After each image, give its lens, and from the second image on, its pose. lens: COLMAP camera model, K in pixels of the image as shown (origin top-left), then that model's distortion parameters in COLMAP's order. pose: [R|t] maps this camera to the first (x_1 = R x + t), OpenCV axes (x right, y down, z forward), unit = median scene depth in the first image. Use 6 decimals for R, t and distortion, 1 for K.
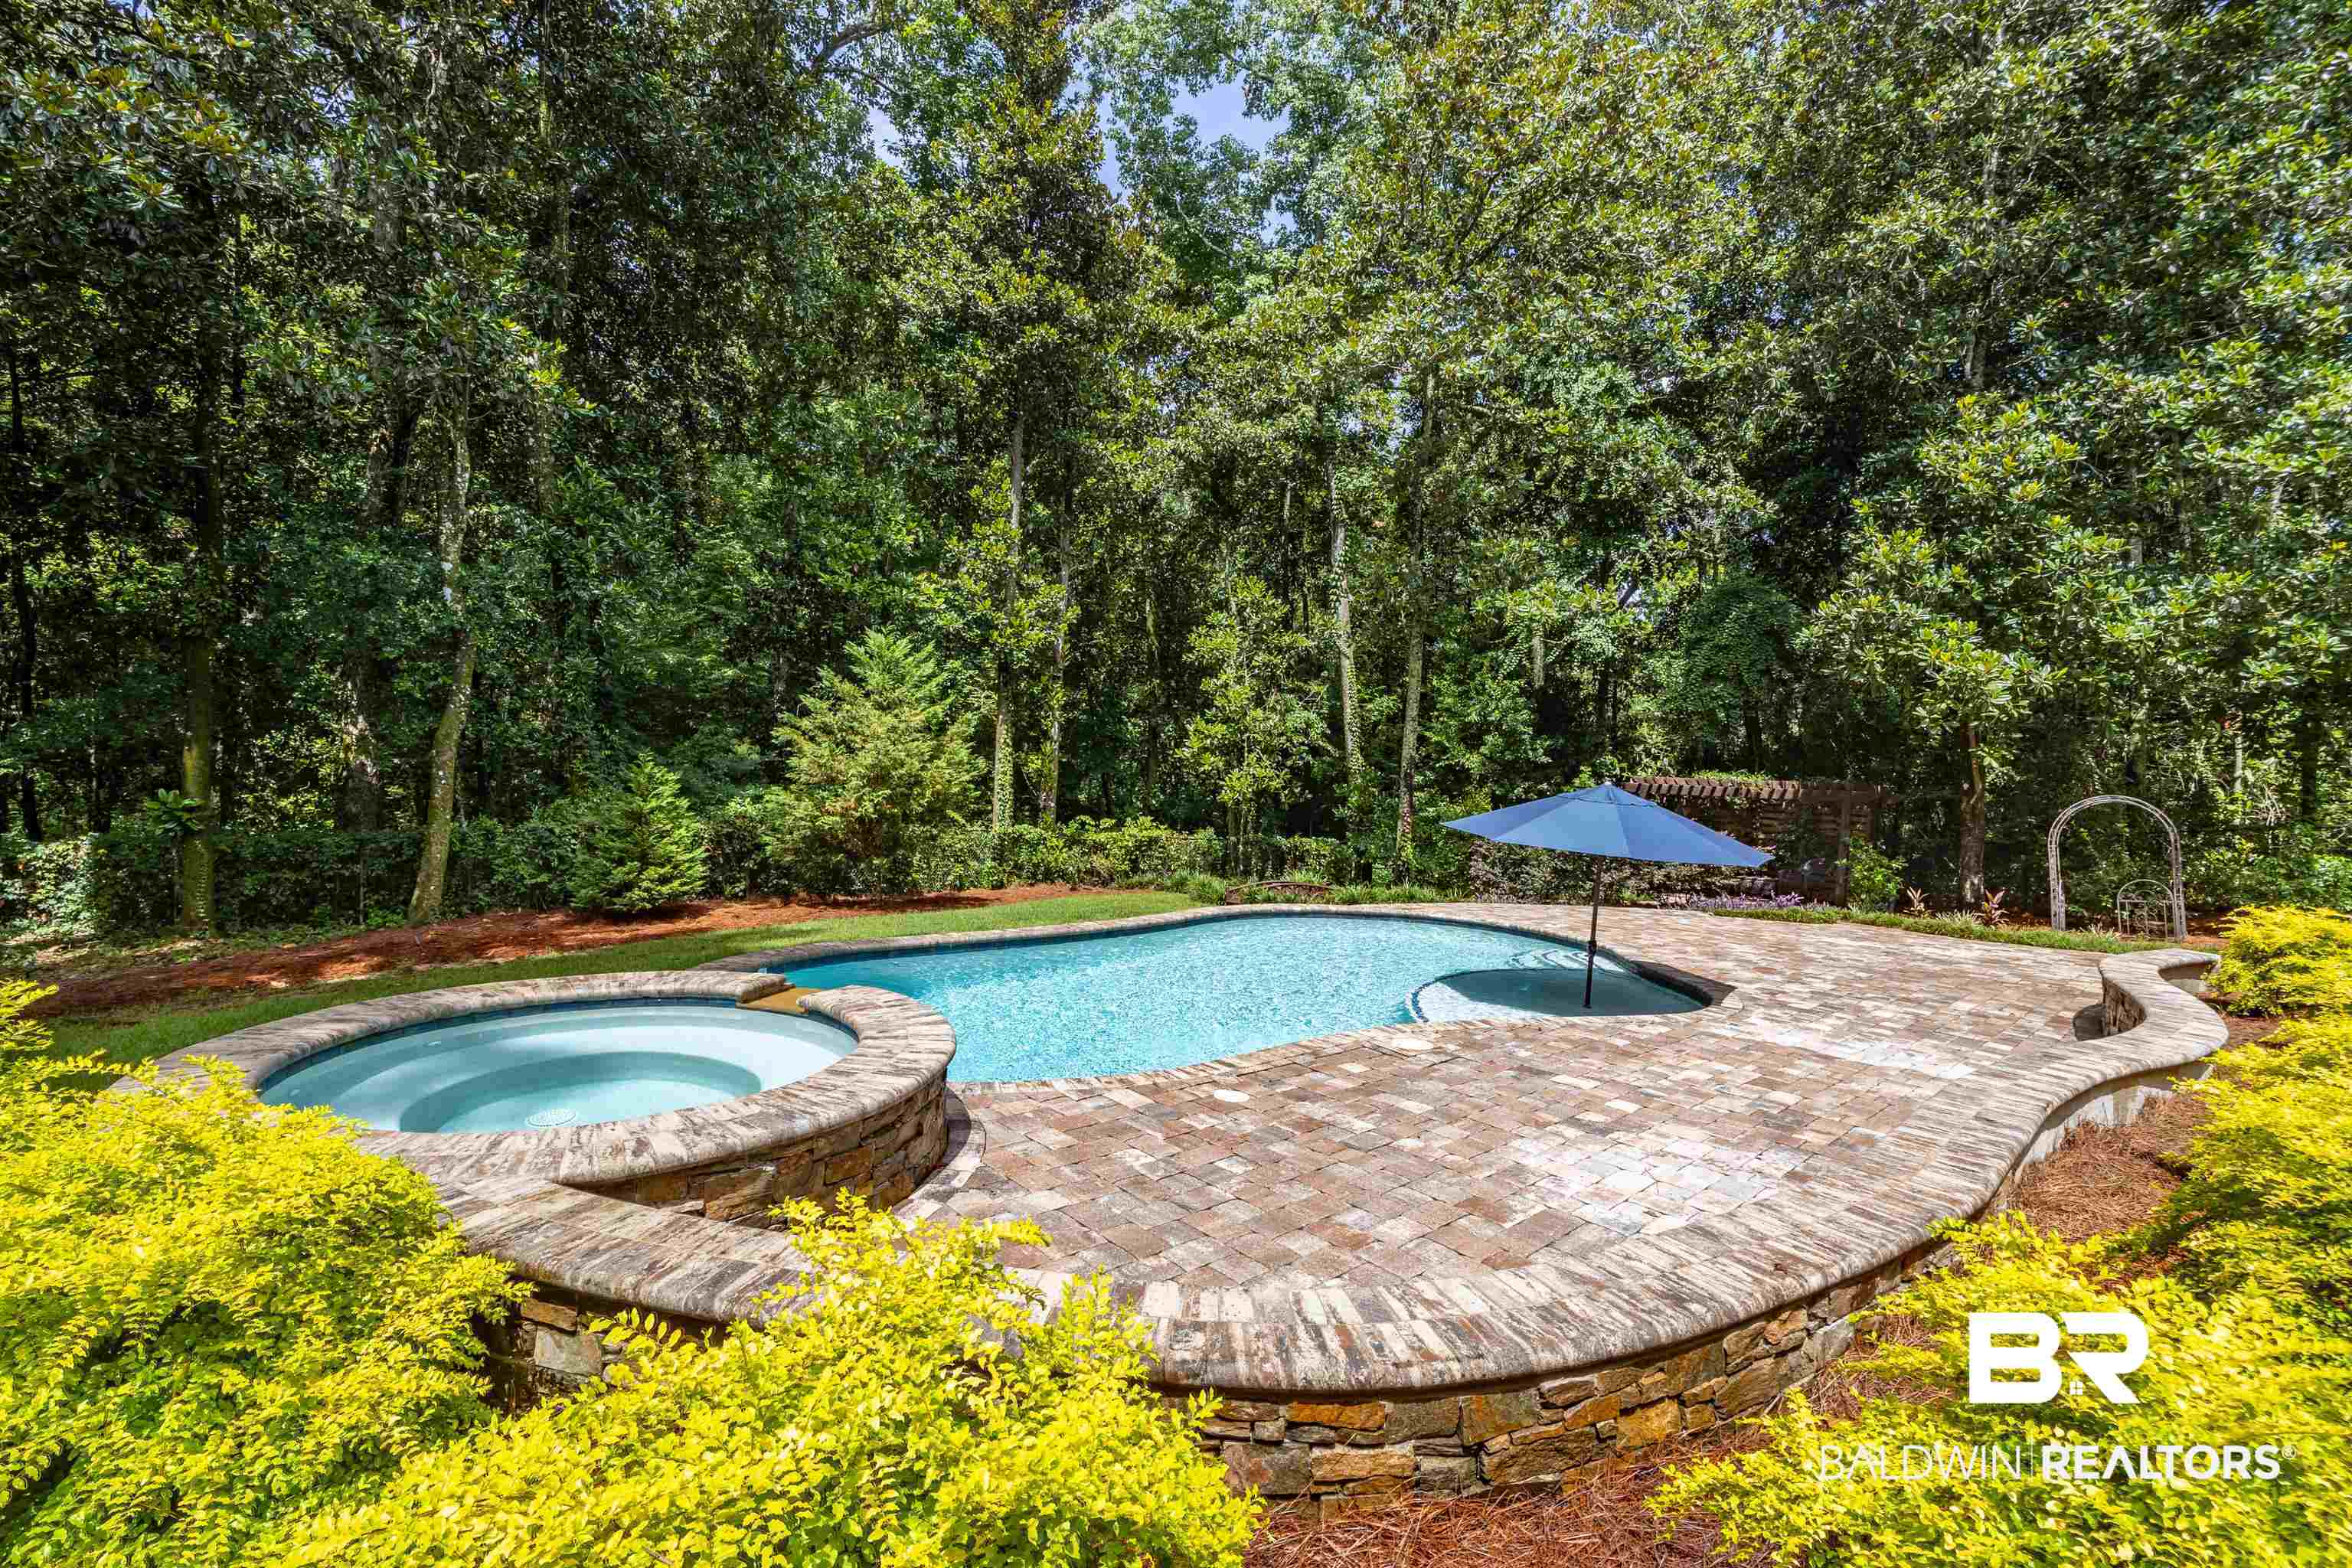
lens RADIAL K [[1066.2, 0, 1251.9], [0, 1066.2, 765.0], [0, 0, 1]] dist [-0.021156, 0.001758]
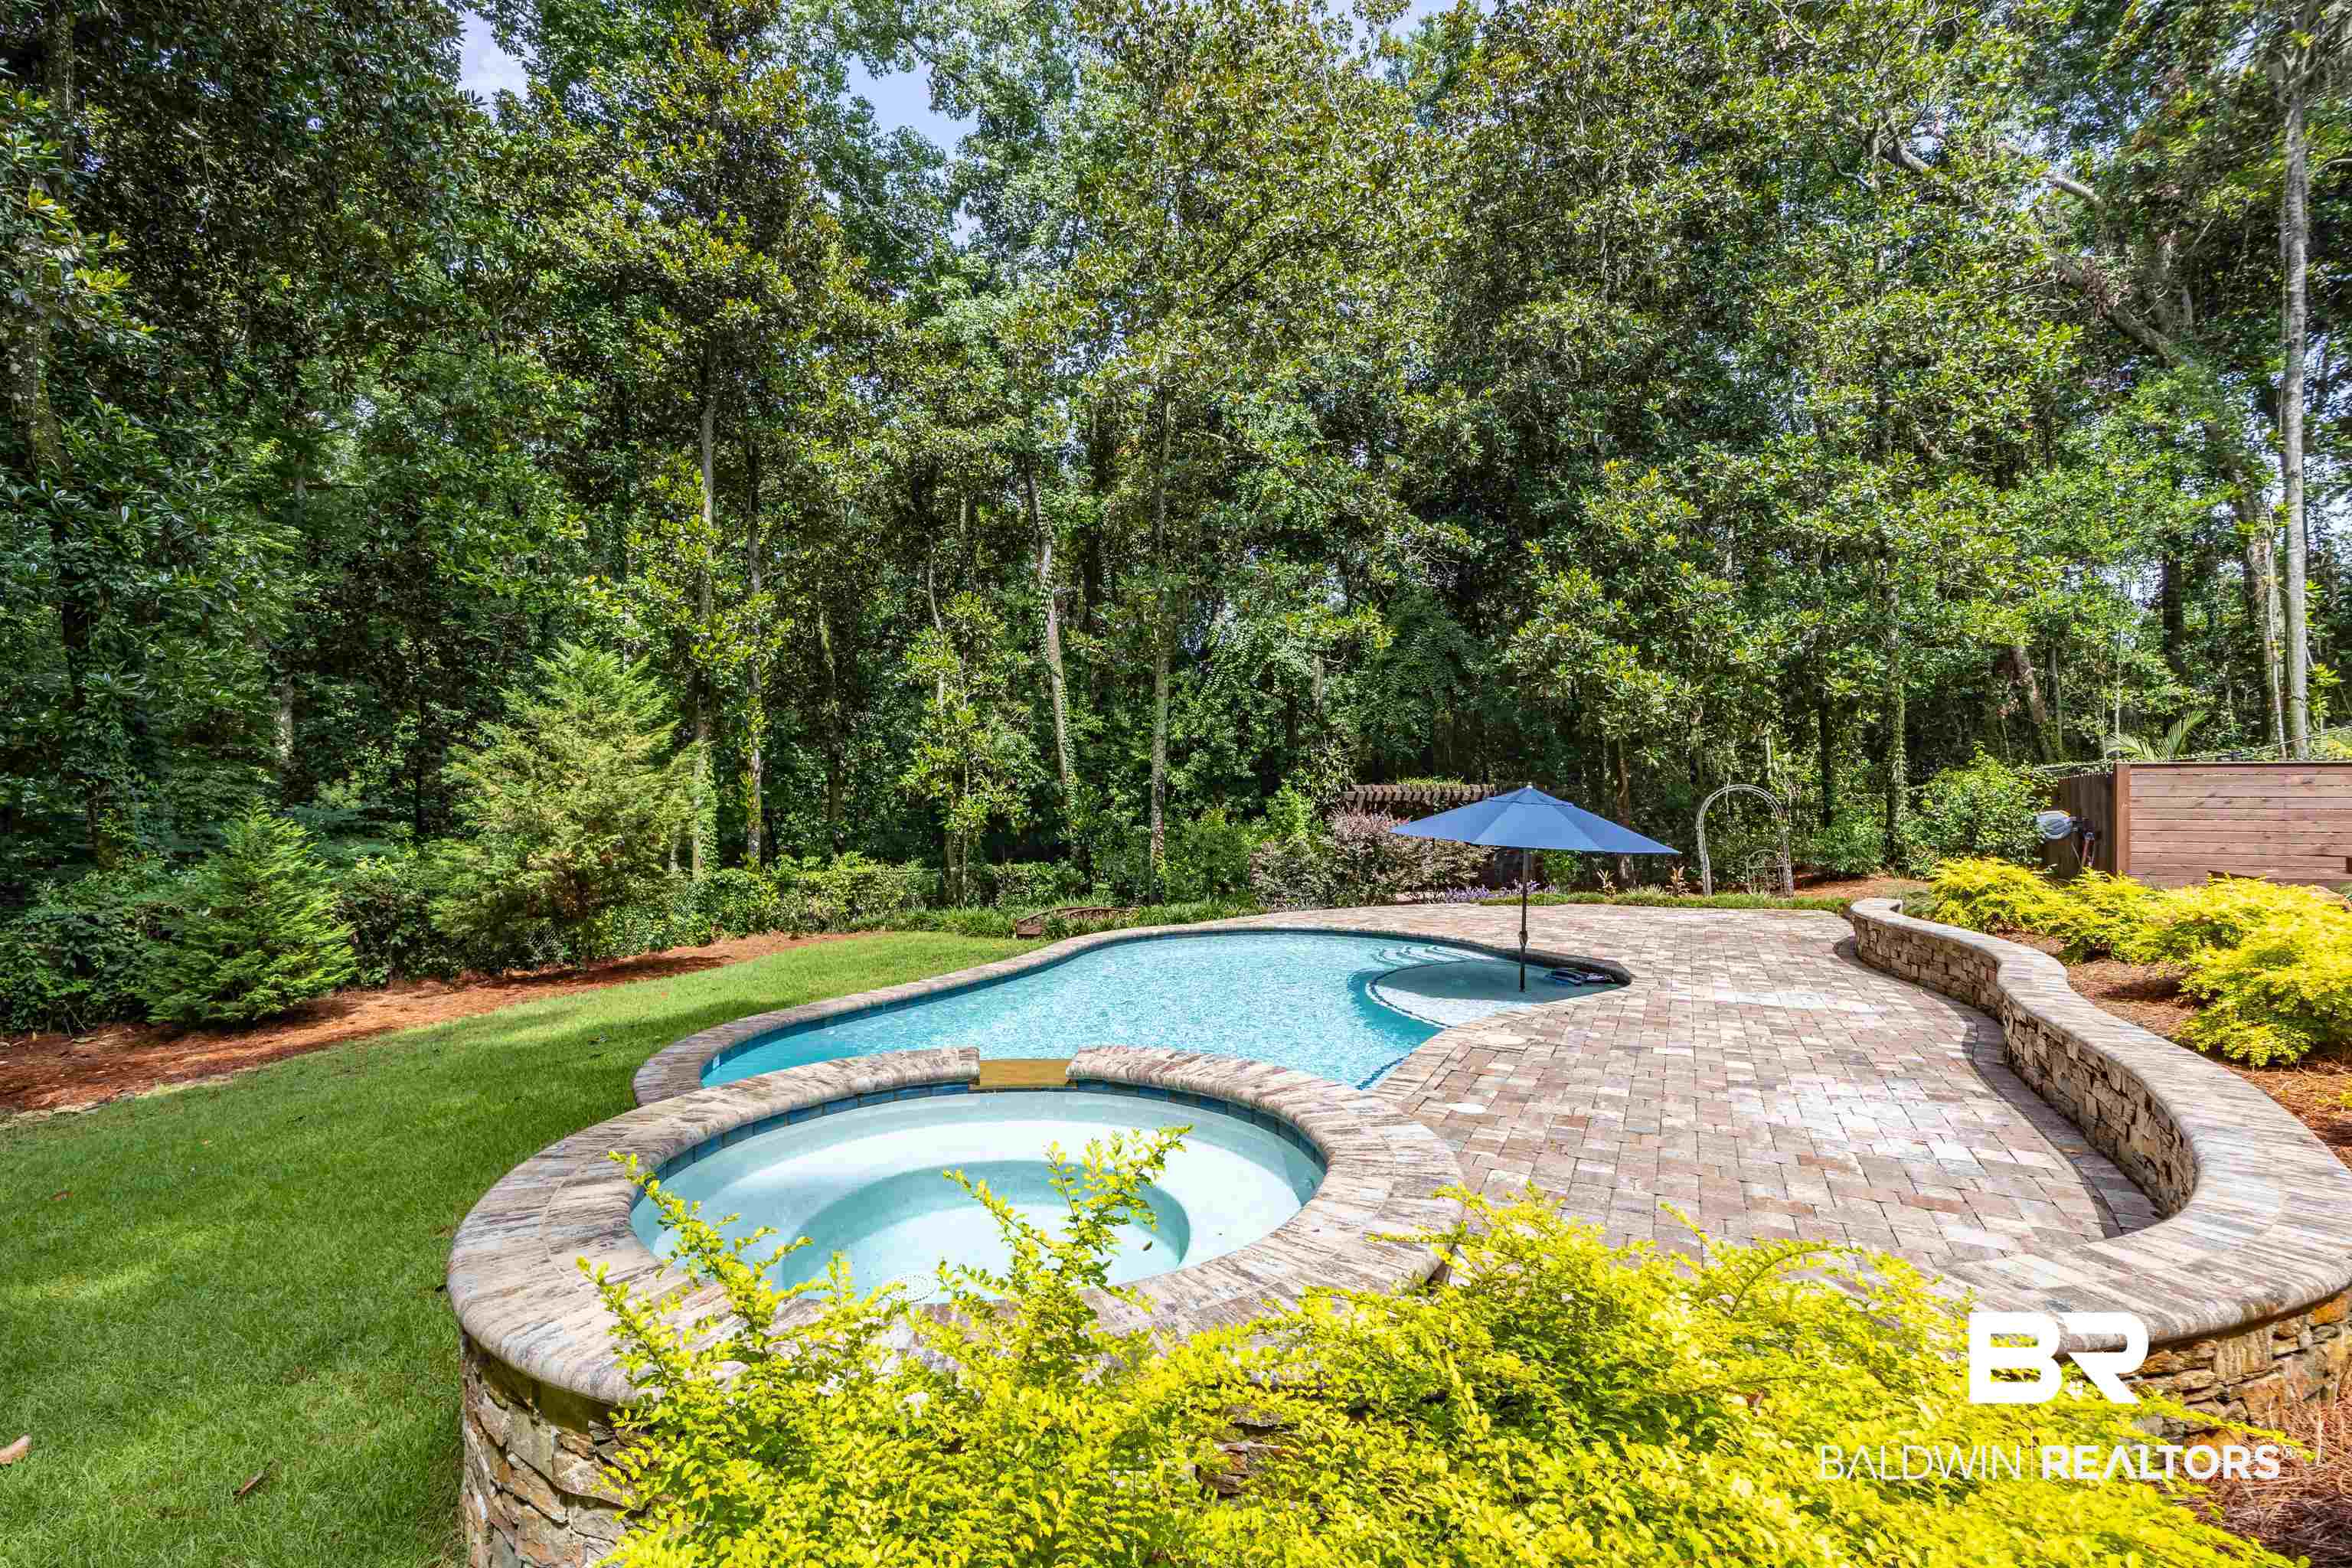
lens RADIAL K [[1066.2, 0, 1194.4], [0, 1066.2, 762.2], [0, 0, 1]] dist [-0.021156, 0.001758]
pose [[0.922623, -0.029285, 0.384589, -0.201632], [0.038460, 0.999129, -0.016185, -0.001960], [-0.383780, 0.029724, 0.922946, 0.056048]]
